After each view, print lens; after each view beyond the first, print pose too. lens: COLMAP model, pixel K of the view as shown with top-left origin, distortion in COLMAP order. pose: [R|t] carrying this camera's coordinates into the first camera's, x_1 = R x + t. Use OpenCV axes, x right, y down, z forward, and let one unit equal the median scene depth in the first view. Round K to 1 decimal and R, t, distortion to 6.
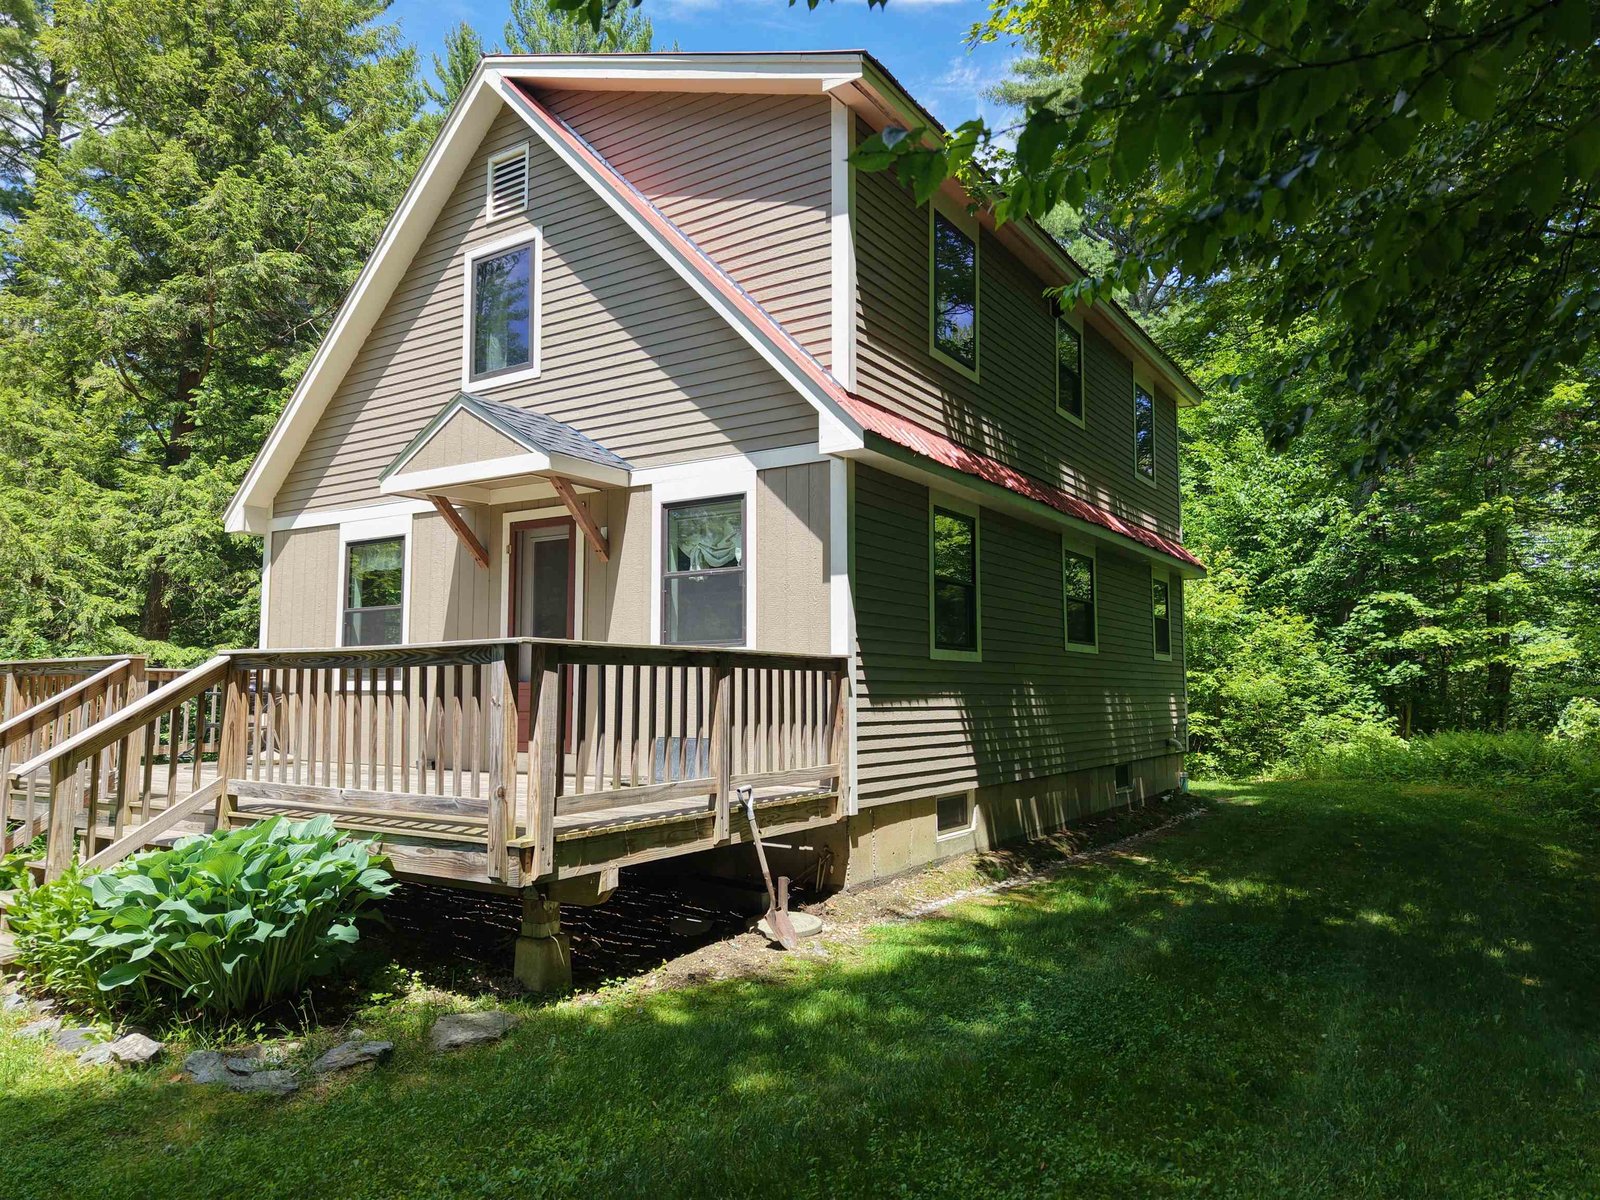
lens RADIAL K [[1075.4, 0, 807.5], [0, 1075.4, 603.4], [0, 0, 1]] dist [-0.004248, 0.001830]
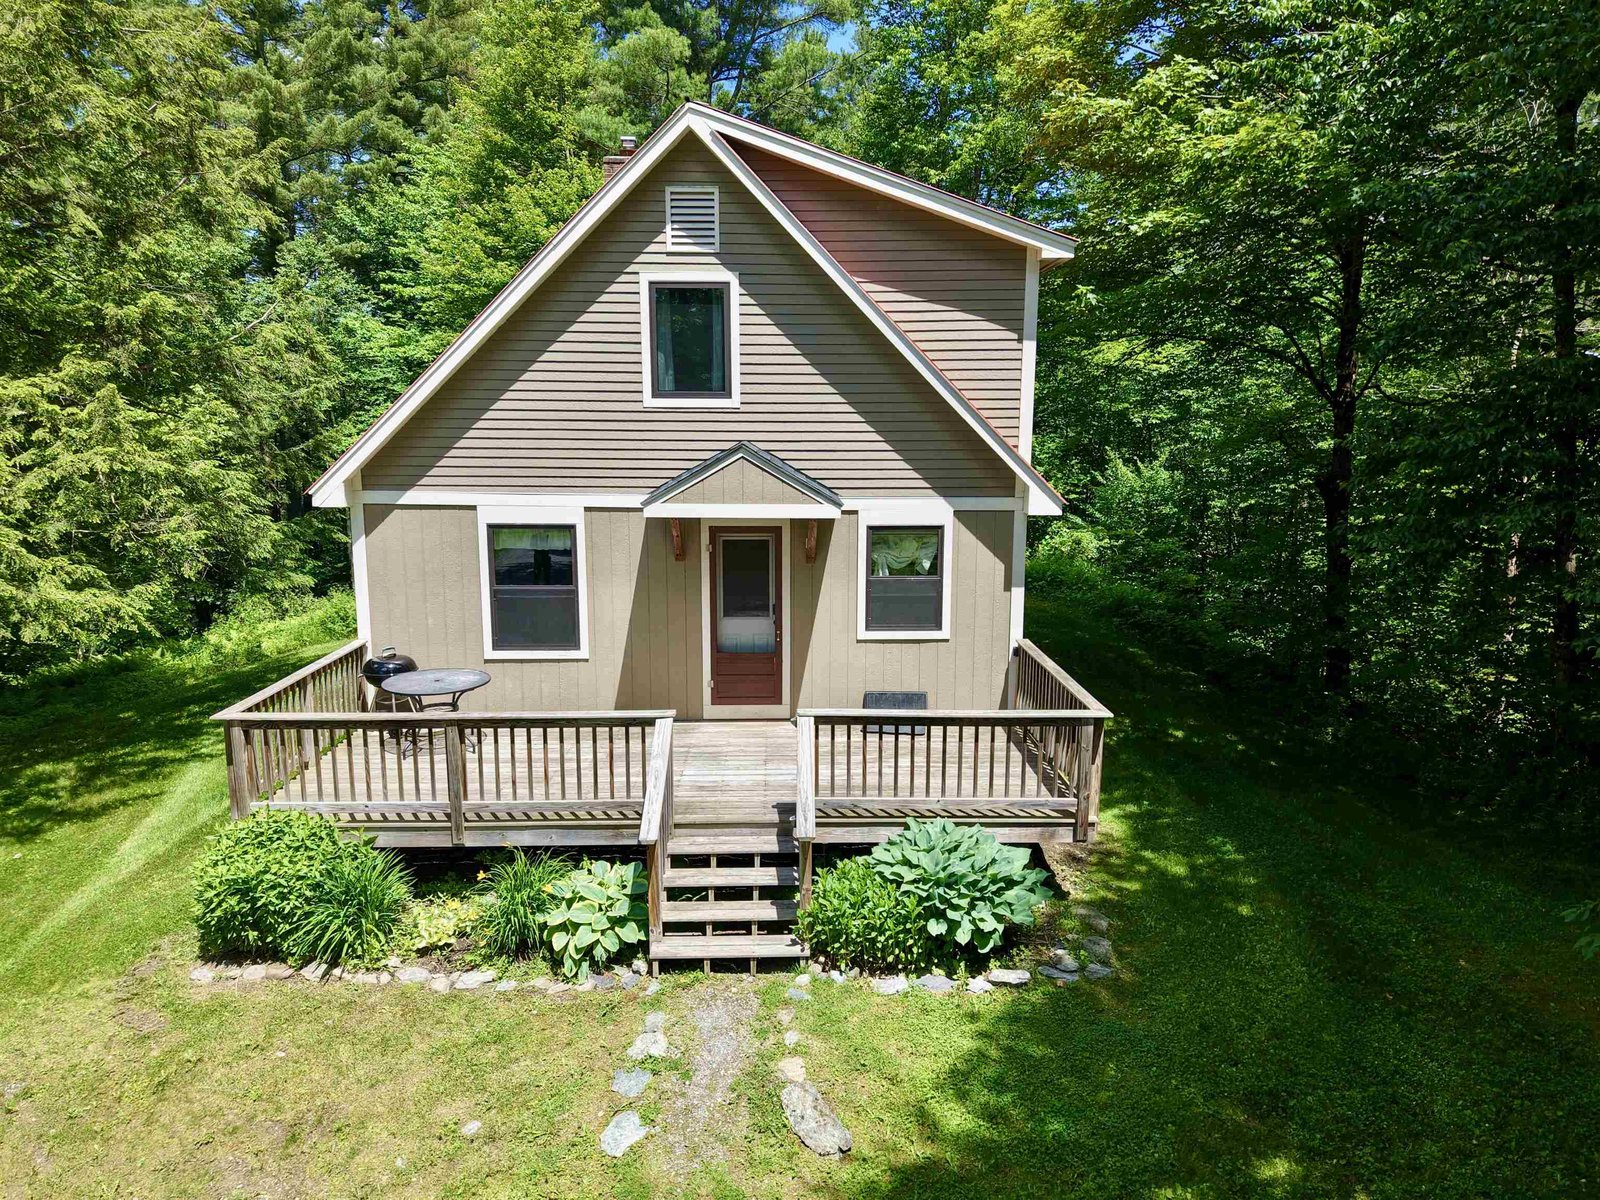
lens RADIAL K [[1075.4, 0, 800.2], [0, 1075.4, 608.3], [0, 0, 1]] dist [-0.004248, 0.001830]
pose [[0.824537, -0.096084, 0.557590, -0.884433], [-0.054433, 0.967434, 0.247201, -0.293610], [-0.563184, -0.234178, 0.792455, -0.047135]]
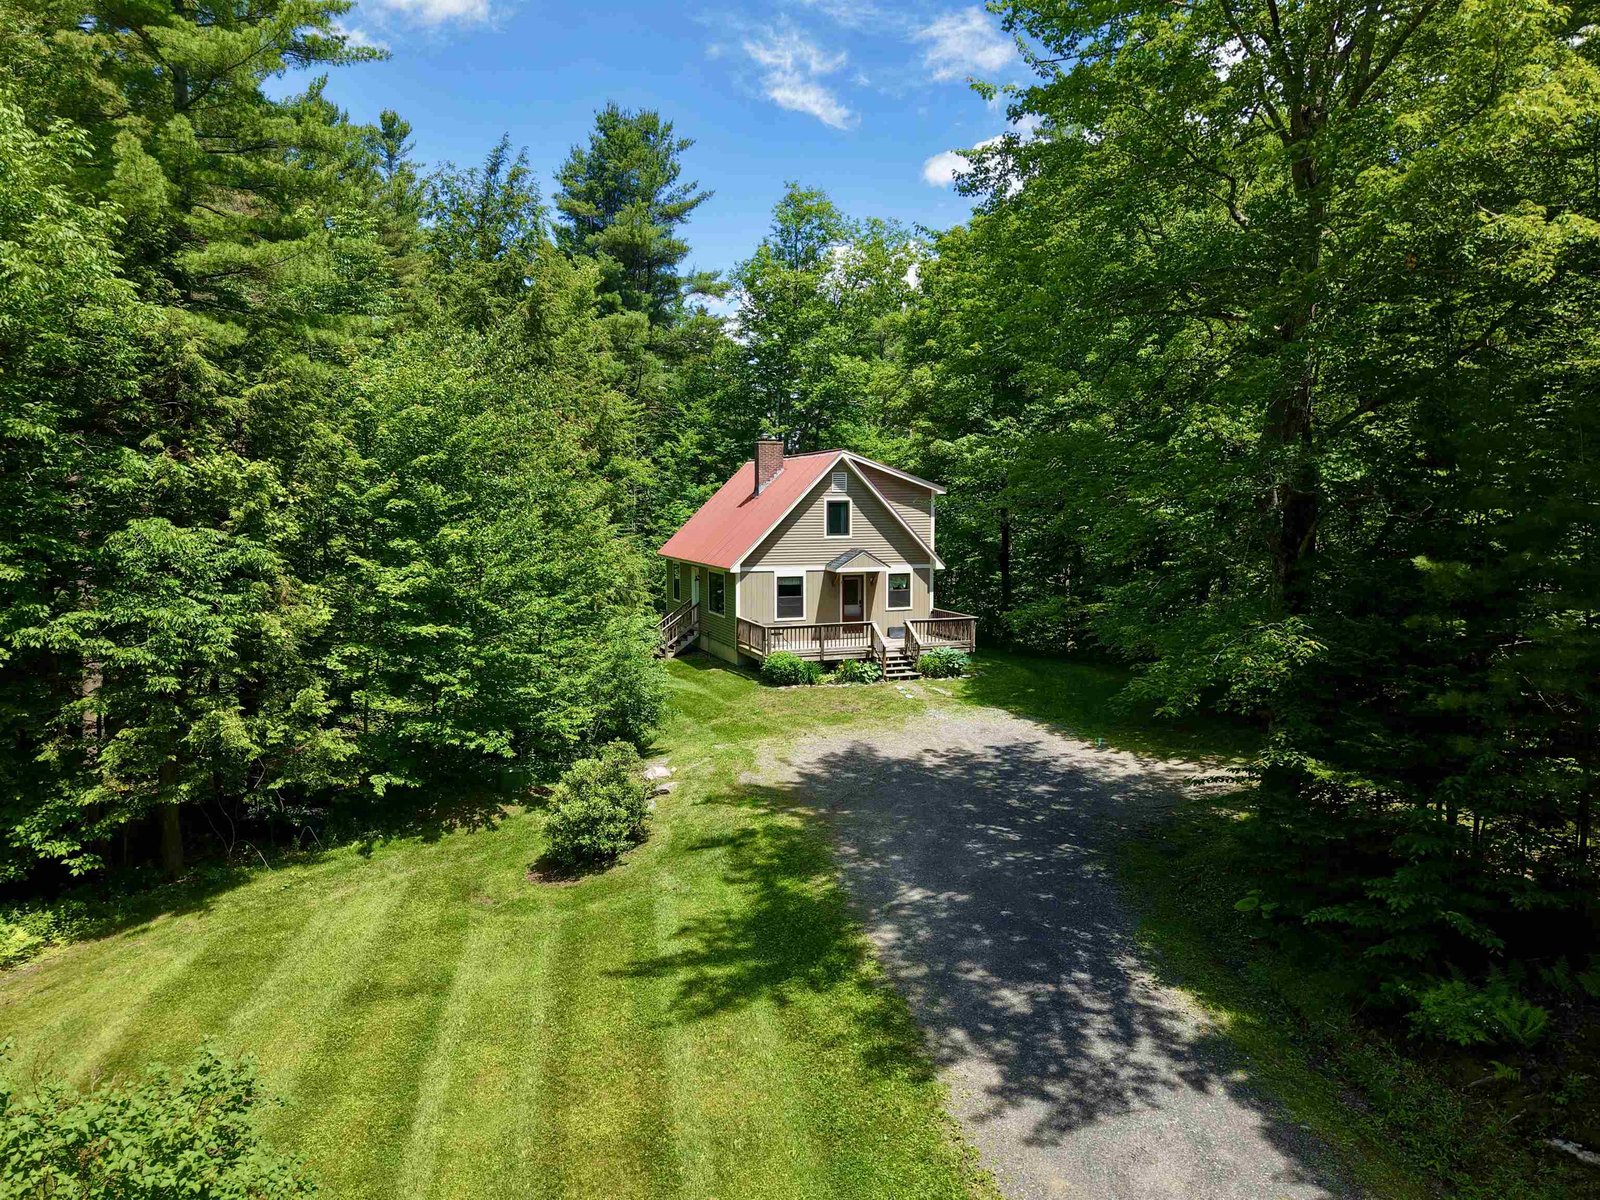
lens RADIAL K [[1075.4, 0, 804.0], [0, 1075.4, 594.4], [0, 0, 1]] dist [-0.004248, 0.001830]
pose [[0.595732, -0.073485, 0.799814, -3.458821], [-0.068130, 0.987593, 0.141483, -0.545954], [-0.800288, -0.138777, 0.583335, -1.147651]]
